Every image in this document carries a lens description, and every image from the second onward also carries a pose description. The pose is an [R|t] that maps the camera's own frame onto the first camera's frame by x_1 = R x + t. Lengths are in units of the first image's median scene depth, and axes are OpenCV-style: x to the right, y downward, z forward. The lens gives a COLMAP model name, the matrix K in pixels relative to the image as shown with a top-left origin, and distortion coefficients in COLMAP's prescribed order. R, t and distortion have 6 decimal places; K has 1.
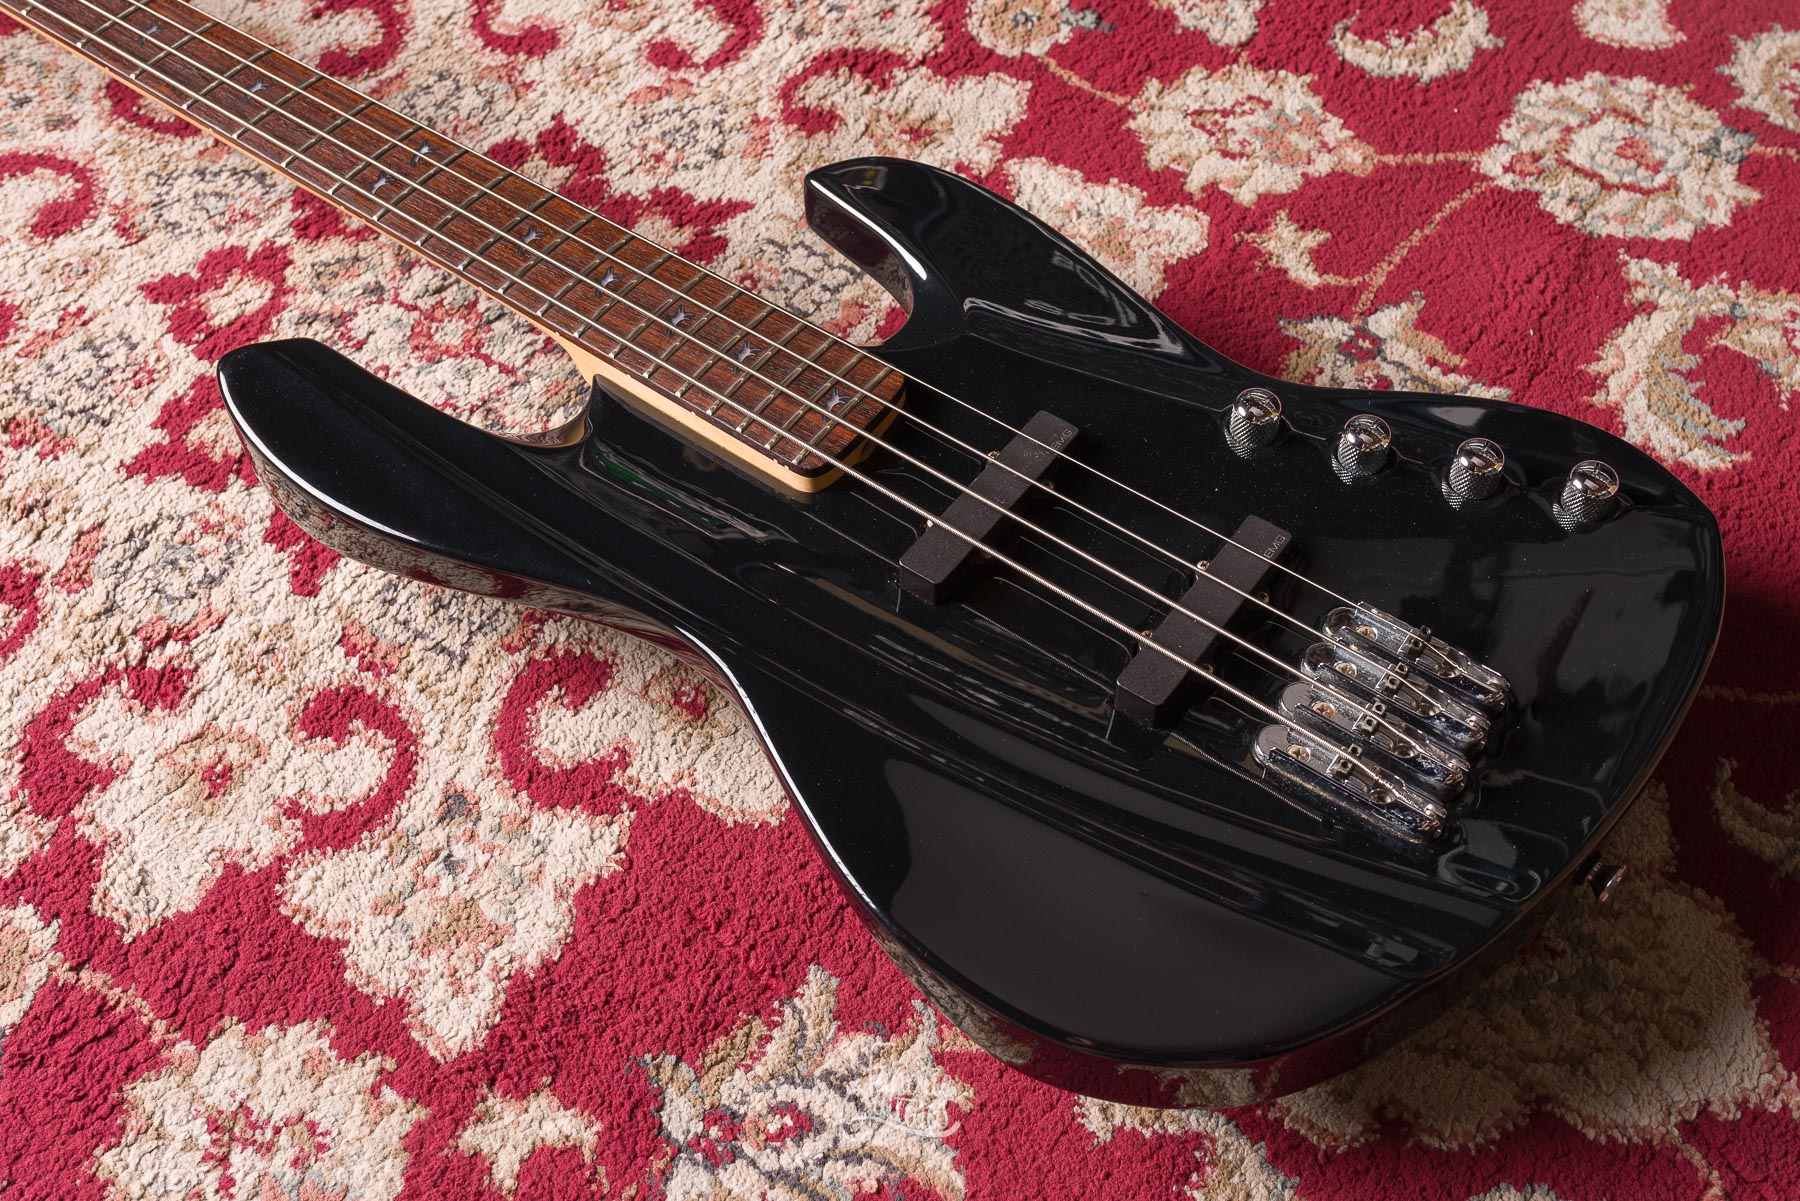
lens RADIAL K [[2072.4, 0, 1017.3], [0, 2072.4, 616.4], [0, 0, 1]] dist [0.000958, 0.000000]
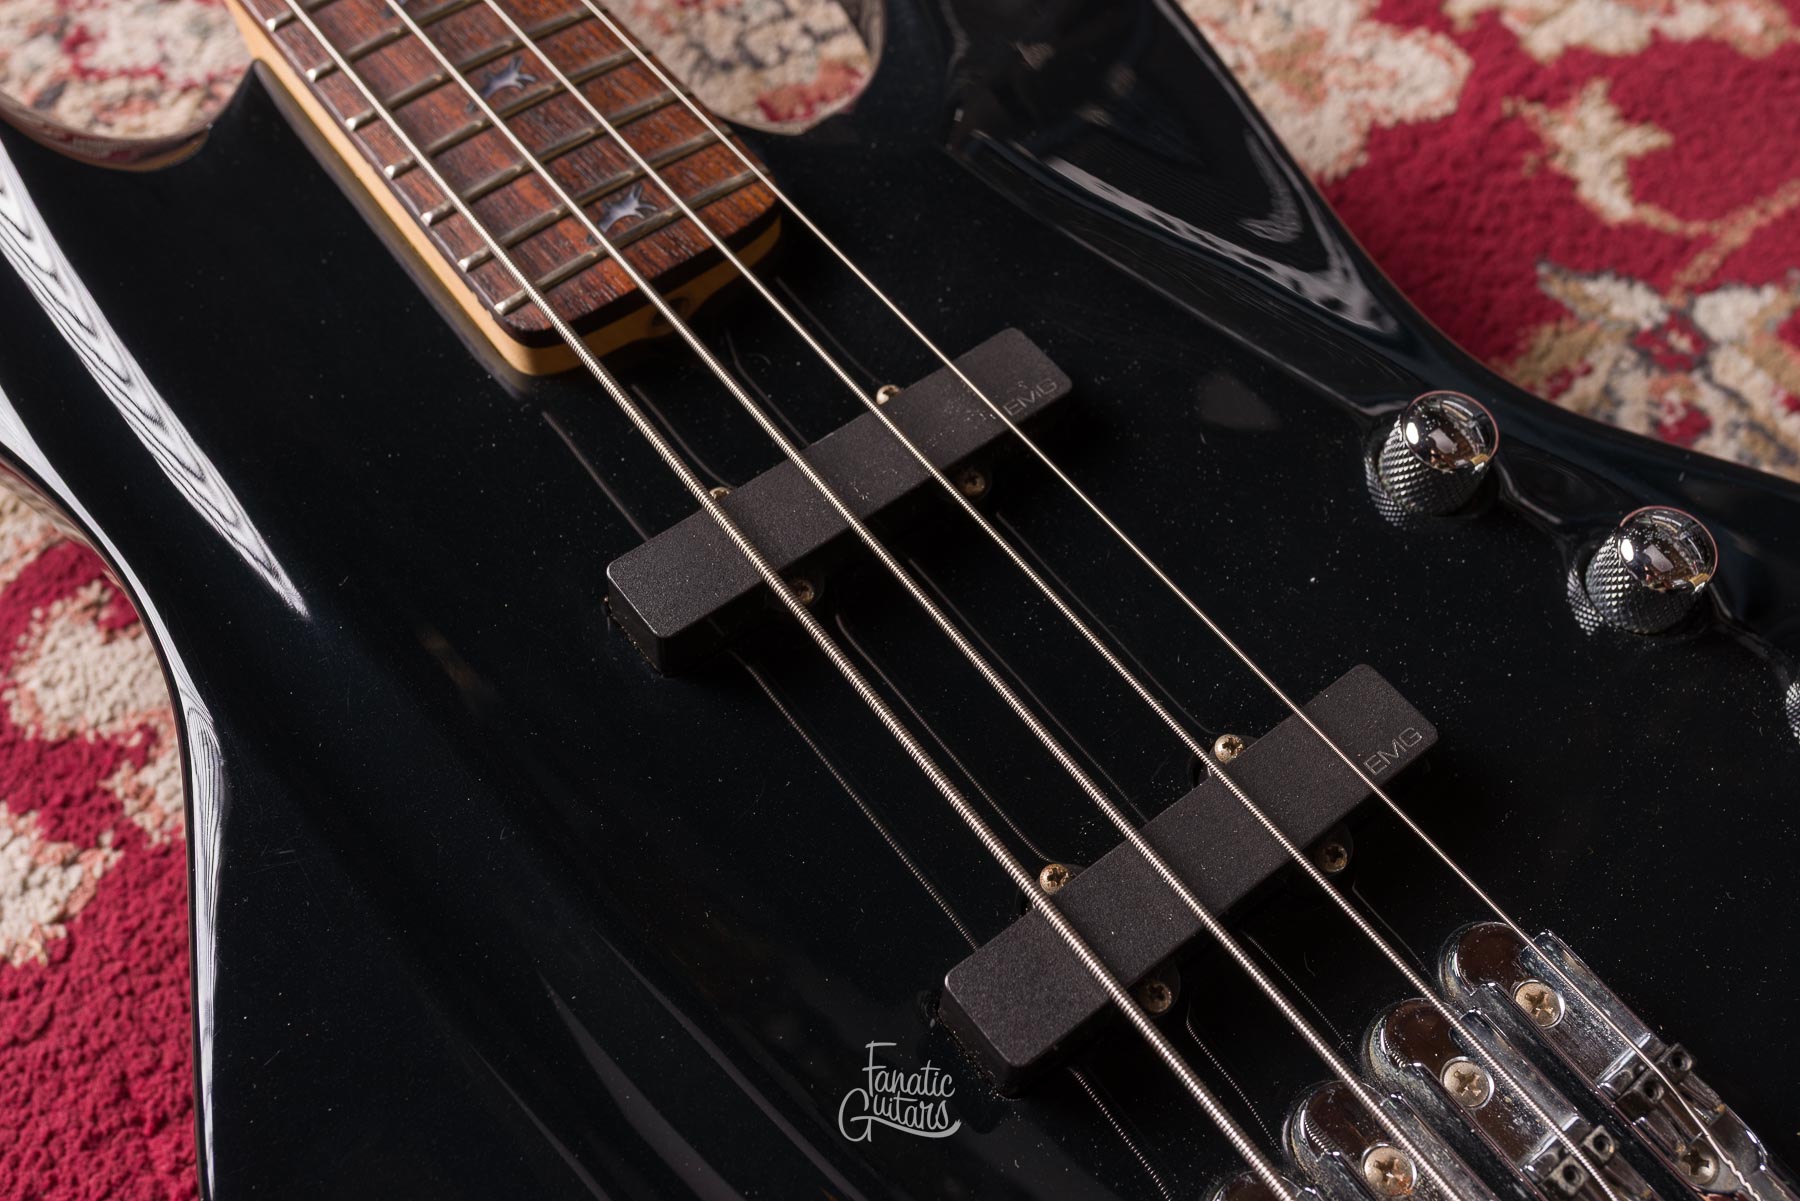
lens RADIAL K [[1811.2, 0, 906.4], [0, 1811.2, 599.3], [0, 0, 1]] dist [0.001636, 0.000000]
pose [[0.952715, 0.269114, -0.141106, 0.057332], [-0.254029, 0.960200, 0.116128, -0.070106], [0.166742, -0.074792, 0.983160, 0.489673]]
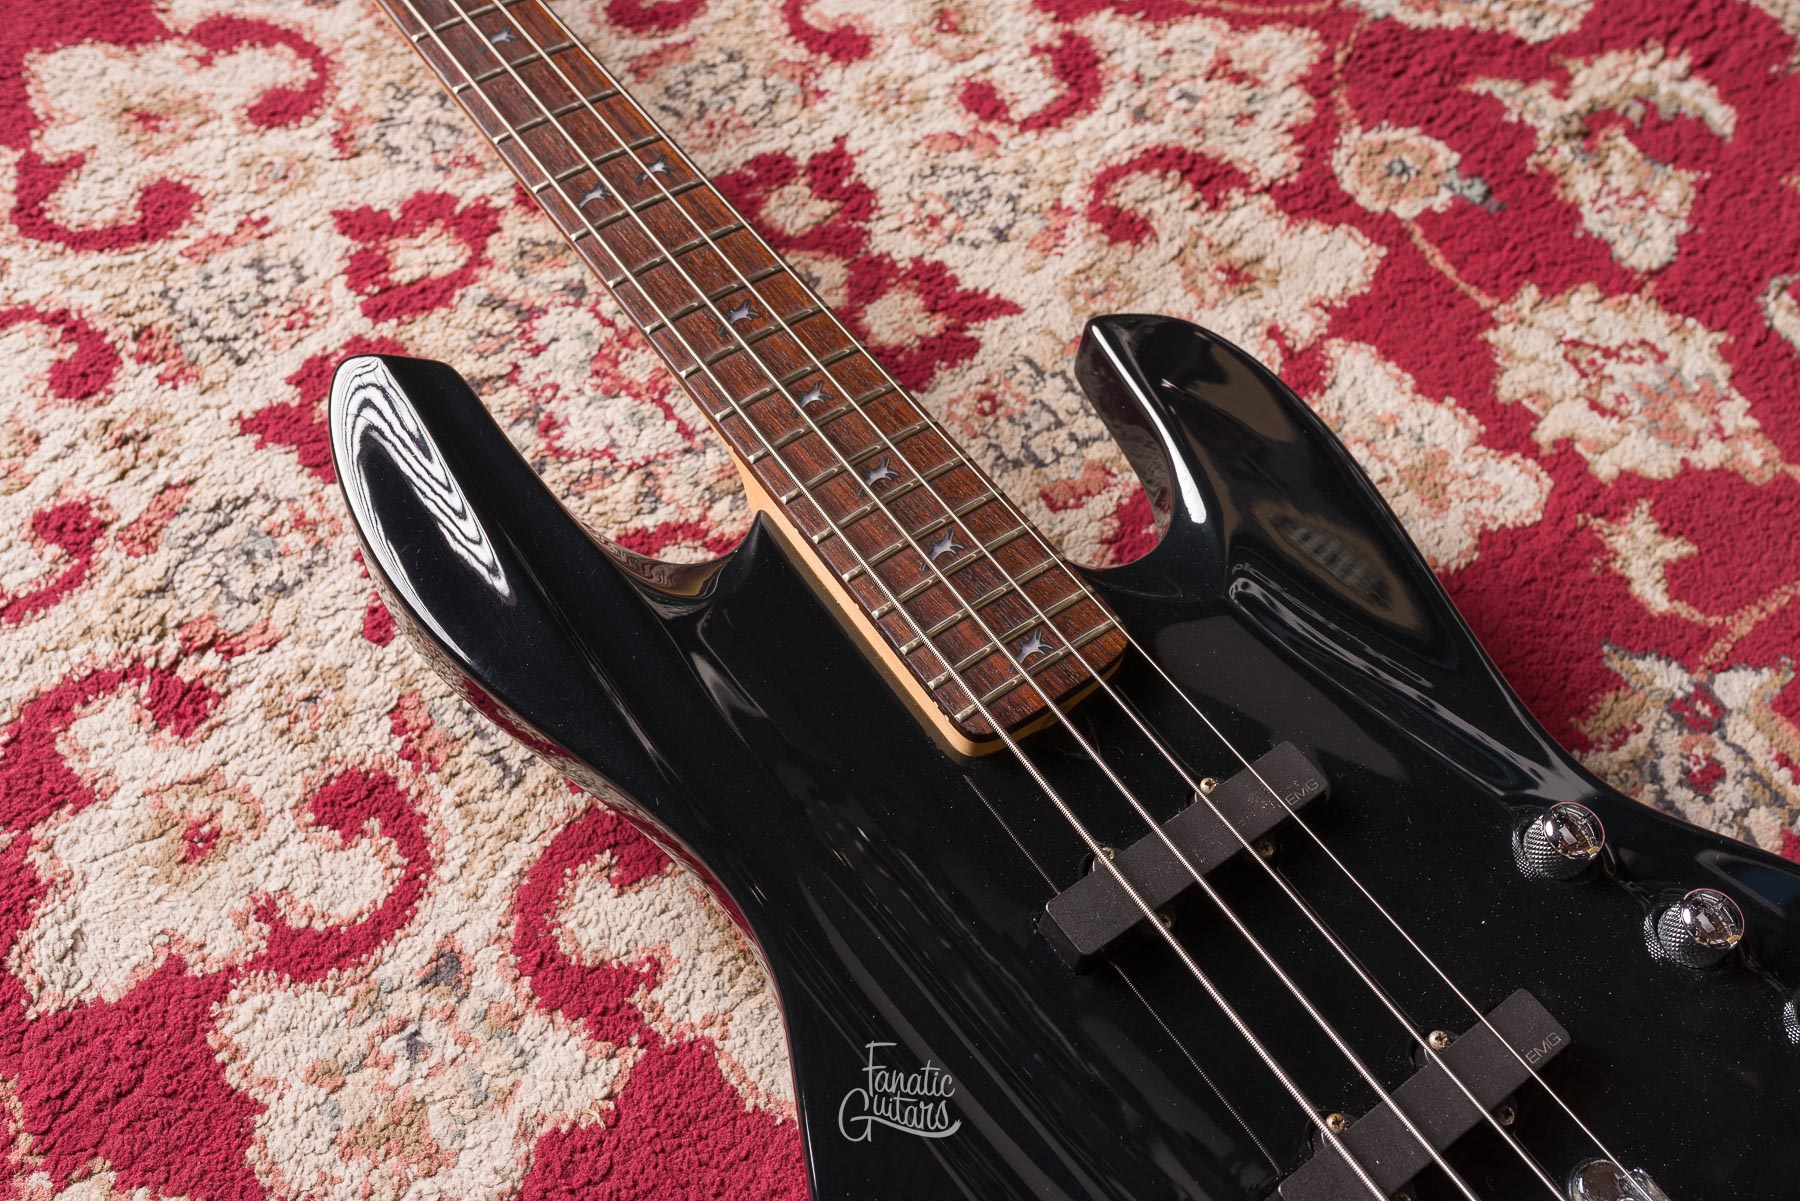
lens RADIAL K [[1811.2, 0, 891.2], [0, 1811.2, 574.3], [0, 0, 1]] dist [0.001636, 0.000000]
pose [[0.942229, 0.304024, -0.140620, -0.044011], [-0.297489, 0.952449, 0.065889, -0.137526], [0.153965, -0.020250, 0.987869, 0.277519]]
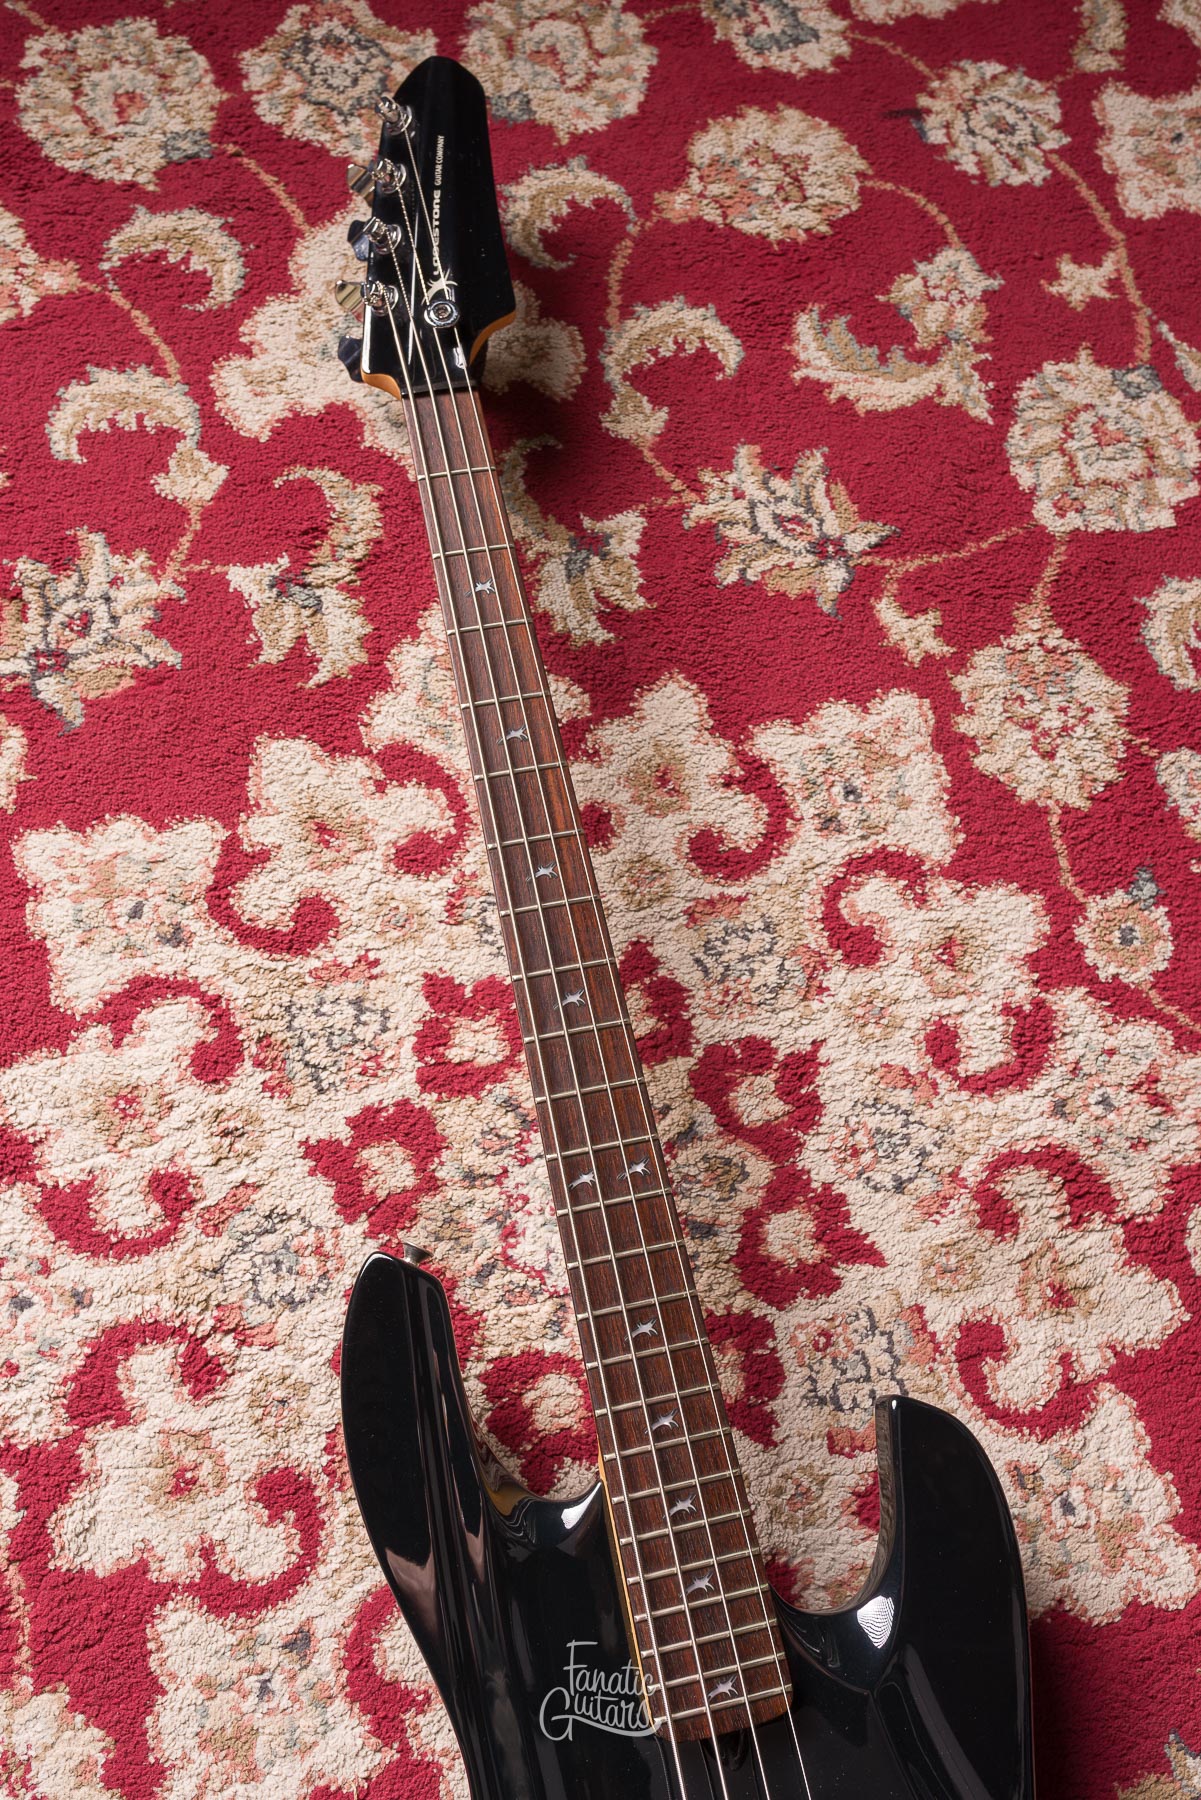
lens RADIAL K [[1811.2, 0, 612.3], [0, 1811.2, 740.6], [0, 0, 1]] dist [0.001636, 0.000000]
pose [[0.725598, 0.666112, -0.172634, -0.267723], [-0.588270, 0.730627, 0.346586, -0.688504], [0.356996, -0.149926, 0.921996, 0.125637]]
